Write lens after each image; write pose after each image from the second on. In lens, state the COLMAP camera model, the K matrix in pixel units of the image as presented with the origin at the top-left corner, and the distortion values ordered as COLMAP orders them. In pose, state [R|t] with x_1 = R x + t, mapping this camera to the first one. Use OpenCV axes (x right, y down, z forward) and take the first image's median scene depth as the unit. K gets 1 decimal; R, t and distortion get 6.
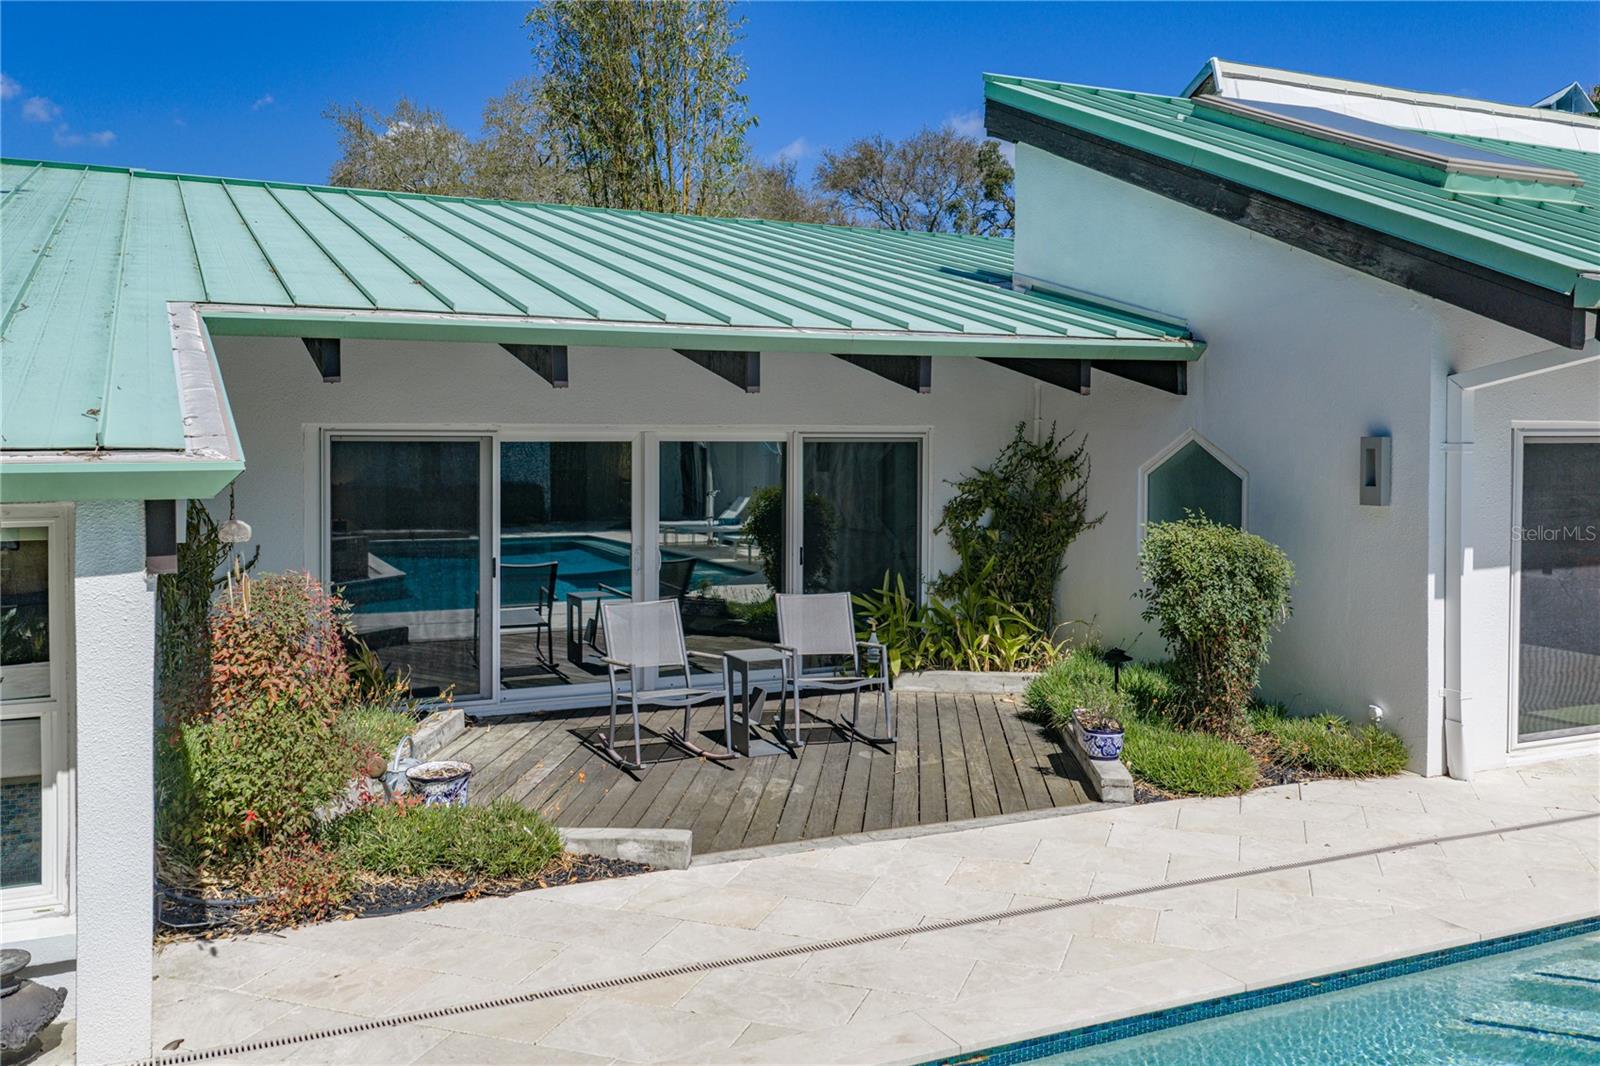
lens RADIAL K [[1277.2, 0, 798.9], [0, 1277.2, 467.9], [0, 0, 1]] dist [0.015815, 0.009635]
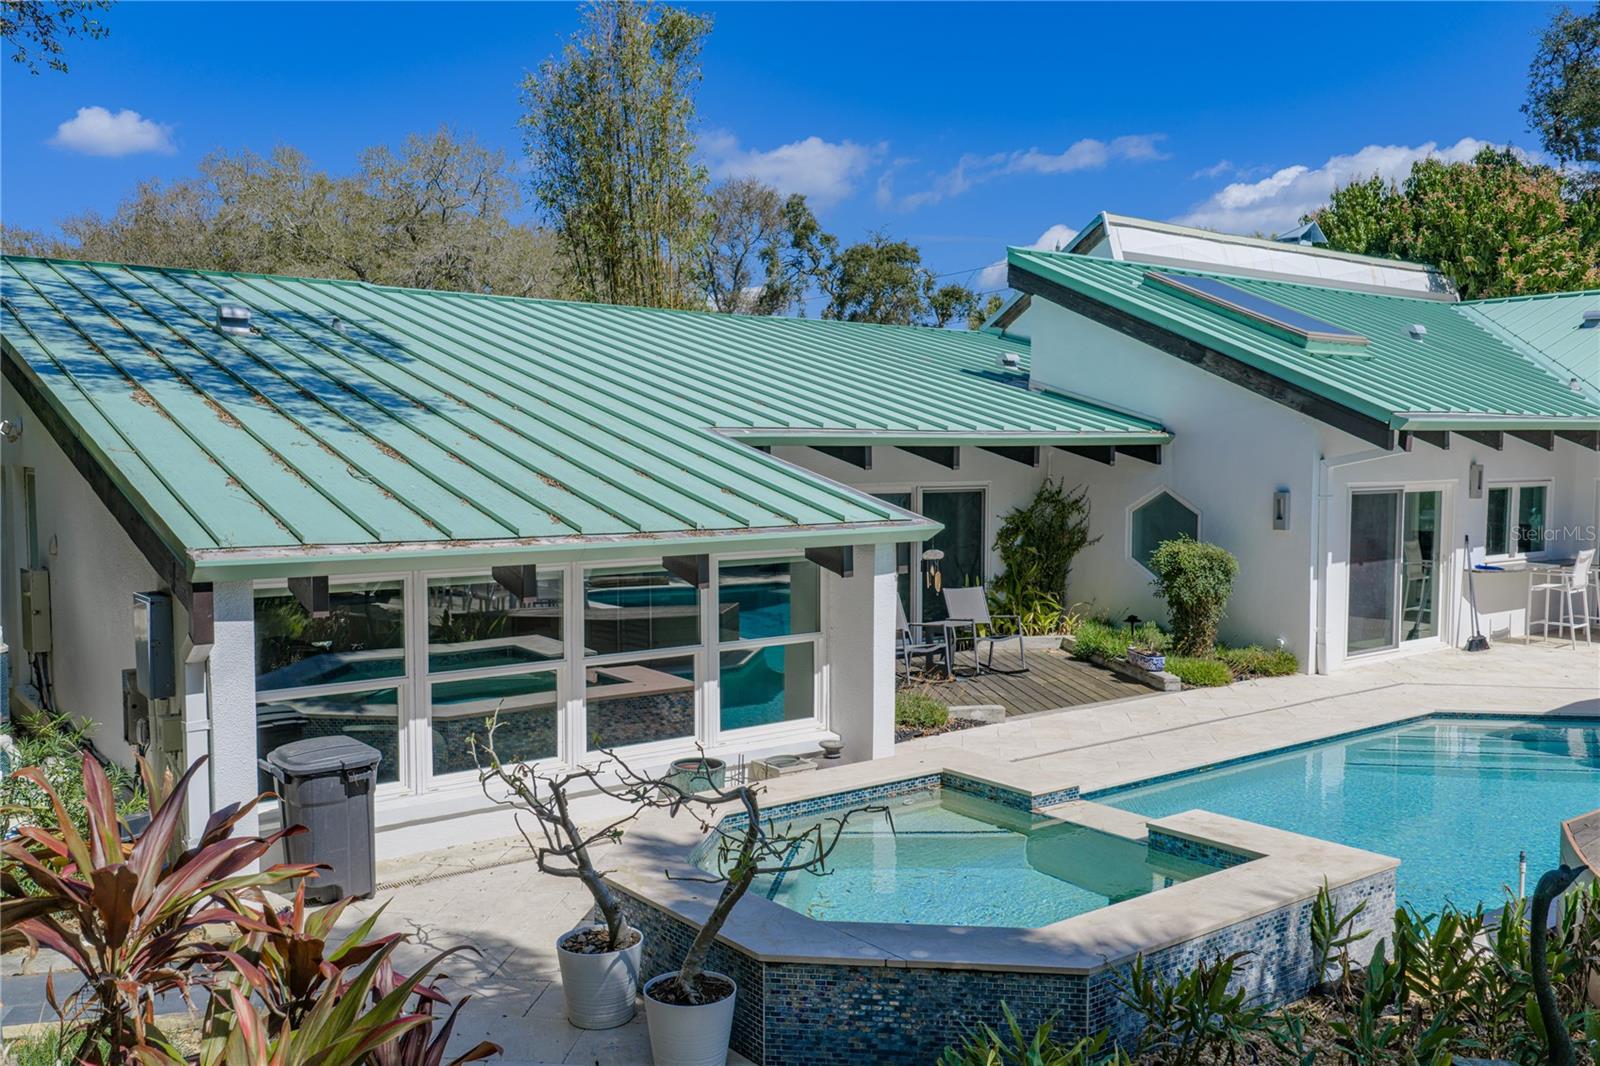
lens RADIAL K [[1339.3, 0, 800.0], [0, 1339.3, 533.0], [0, 0, 1]] dist [0.031185, 0.004831]
pose [[0.971058, -0.016201, 0.238294, -0.596714], [0.007159, 0.999223, 0.038763, -0.040359], [-0.238737, -0.035935, 0.970419, -0.617687]]
